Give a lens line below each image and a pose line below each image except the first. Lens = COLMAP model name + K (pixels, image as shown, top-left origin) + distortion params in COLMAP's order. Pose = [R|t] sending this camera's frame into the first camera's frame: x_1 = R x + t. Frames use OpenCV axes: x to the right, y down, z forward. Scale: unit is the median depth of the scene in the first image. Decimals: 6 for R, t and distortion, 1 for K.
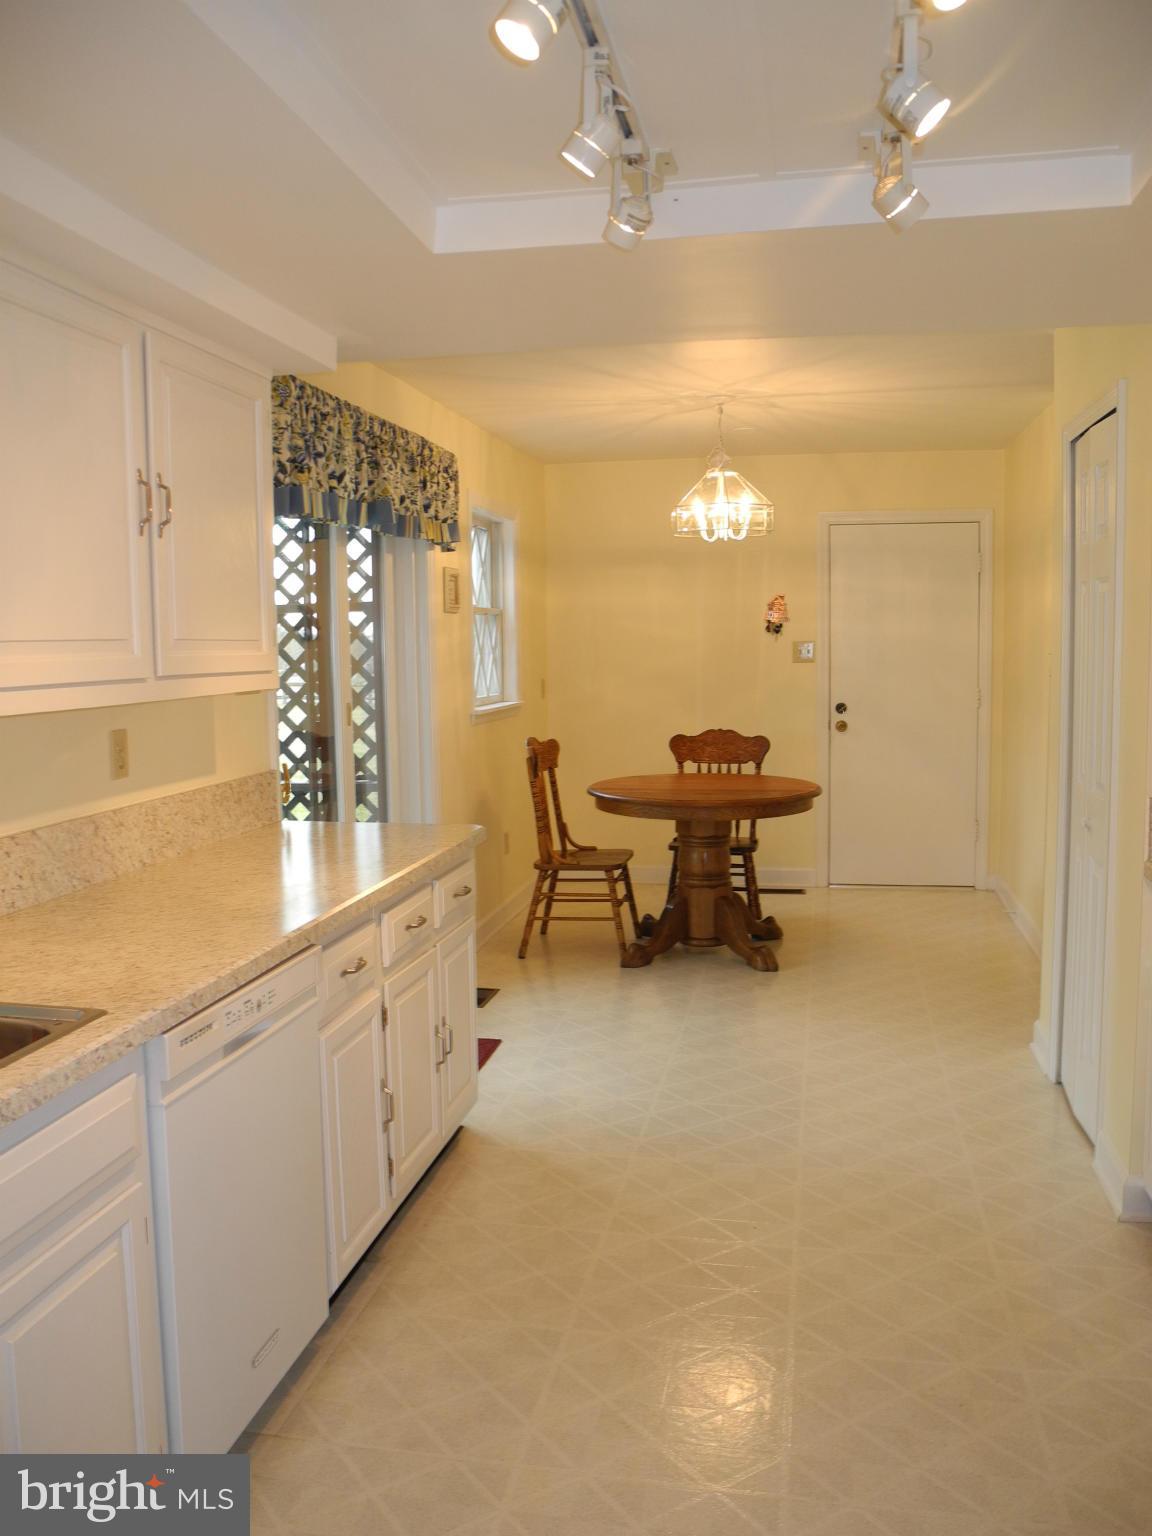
lens RADIAL K [[1298.1, 0, 576.0], [0, 1298.1, 768.0], [0, 0, 1]] dist [-0.056477, 0.010029]
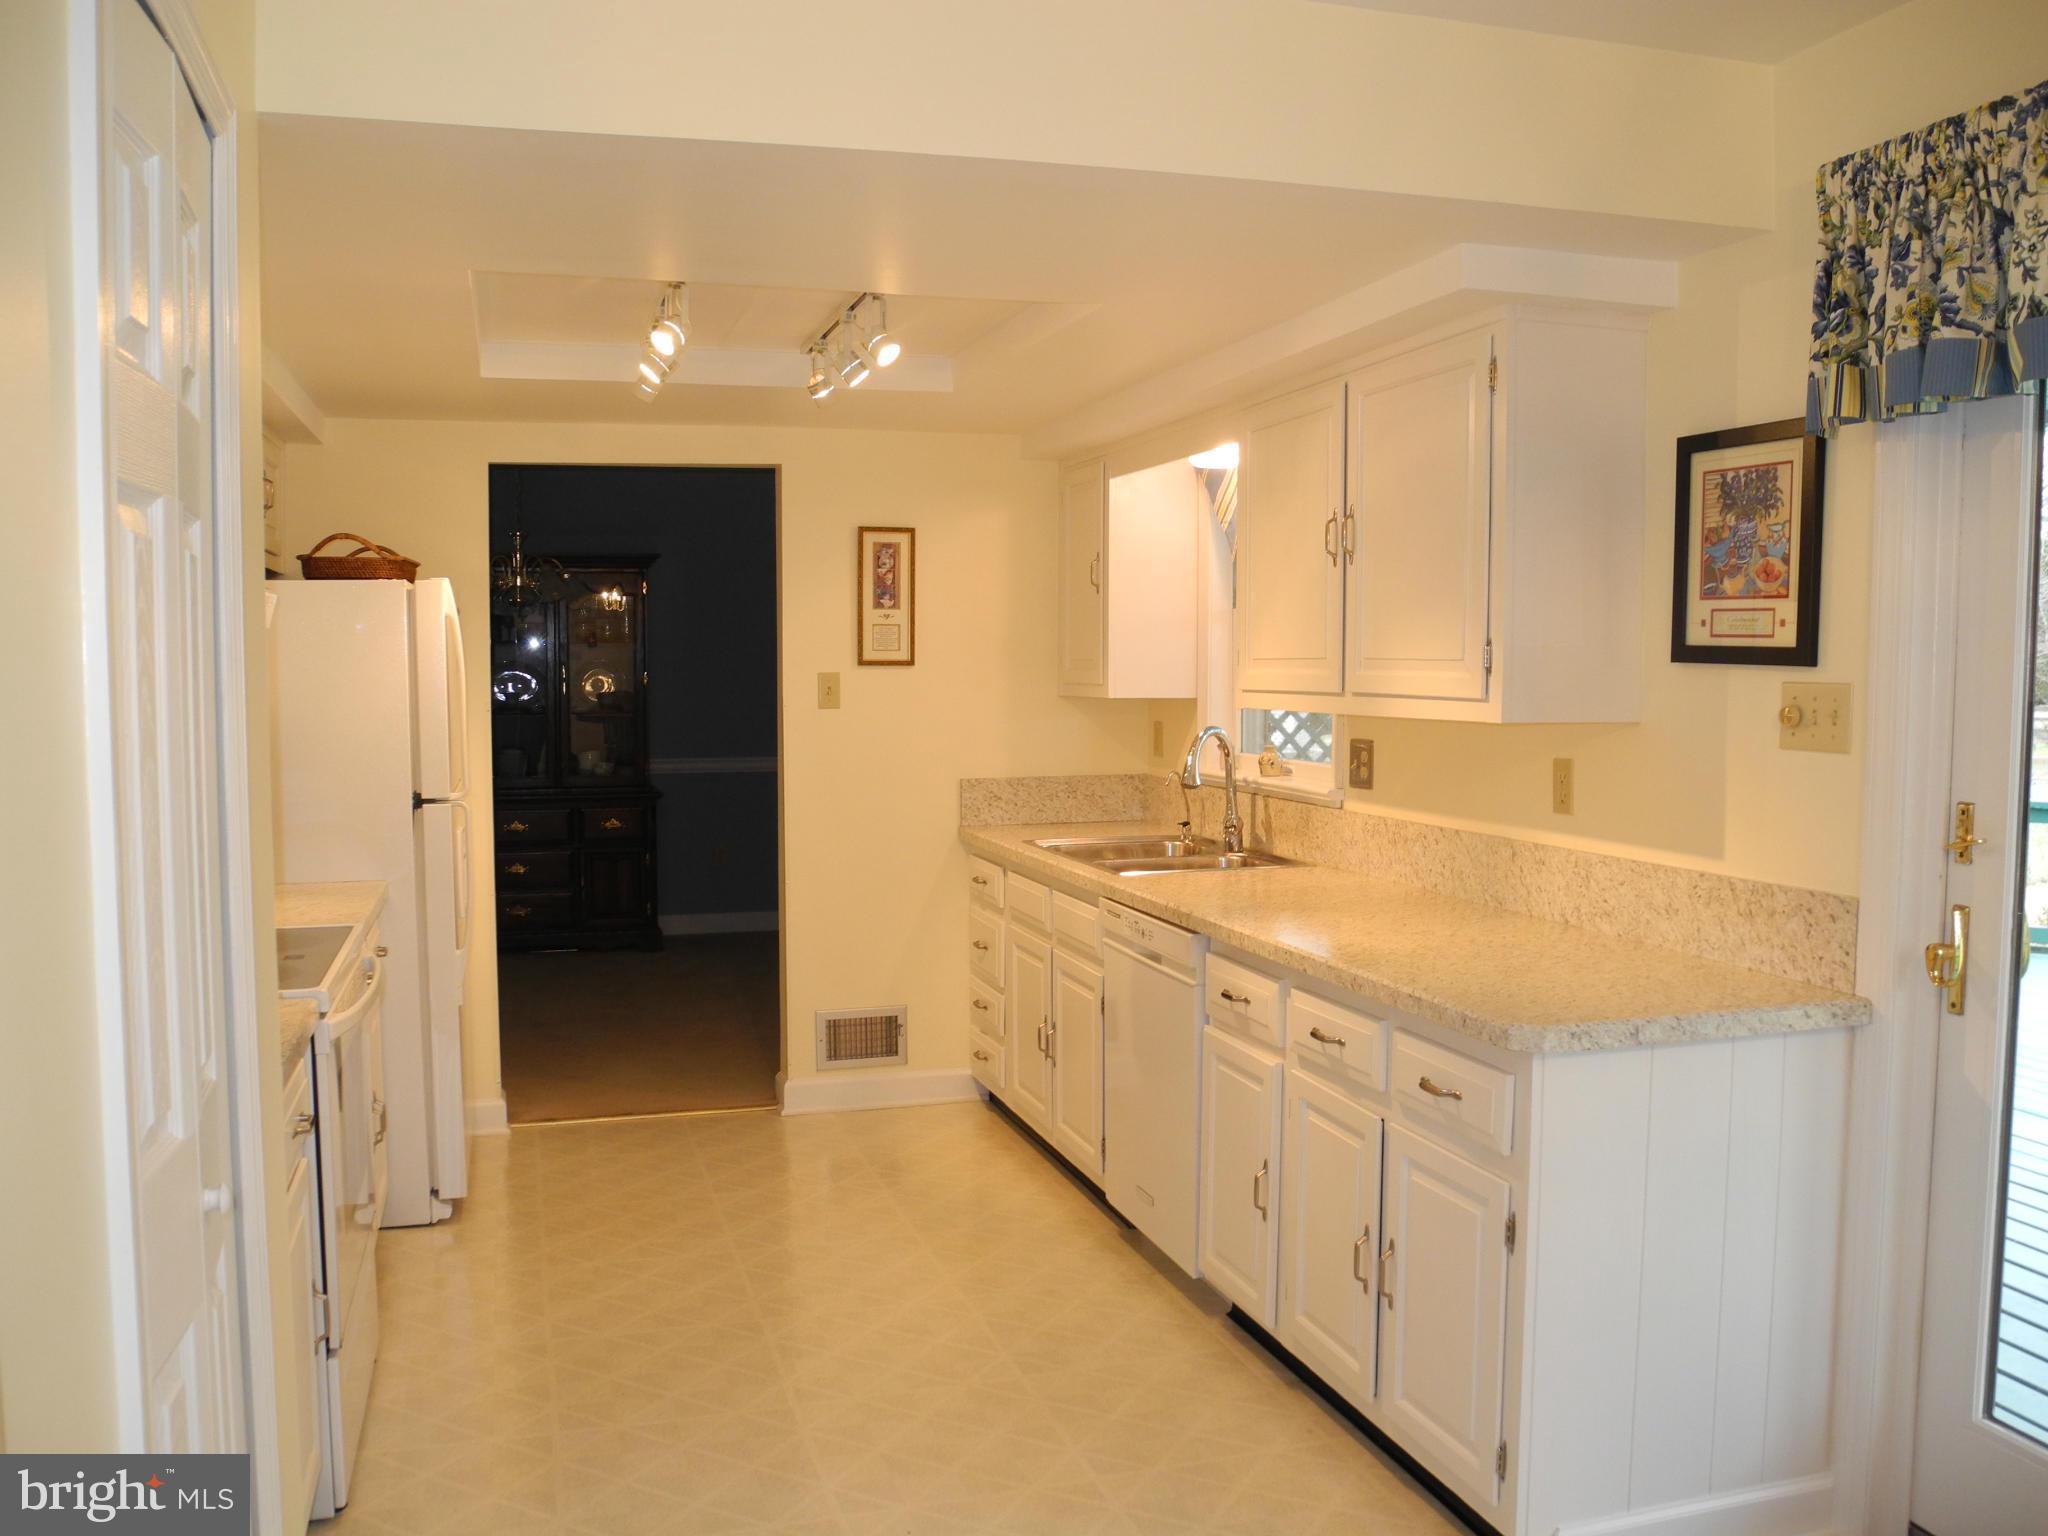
lens RADIAL K [[1730.8, 0, 1049.8], [0, 1730.8, 767.9], [0, 0, 1]] dist [-0.056477, 0.010029]
pose [[-0.878806, 0.048974, -0.474659, 0.506470], [-0.029378, 0.987280, 0.156255, -0.195967], [0.476274, 0.151262, -0.866189, 1.844856]]
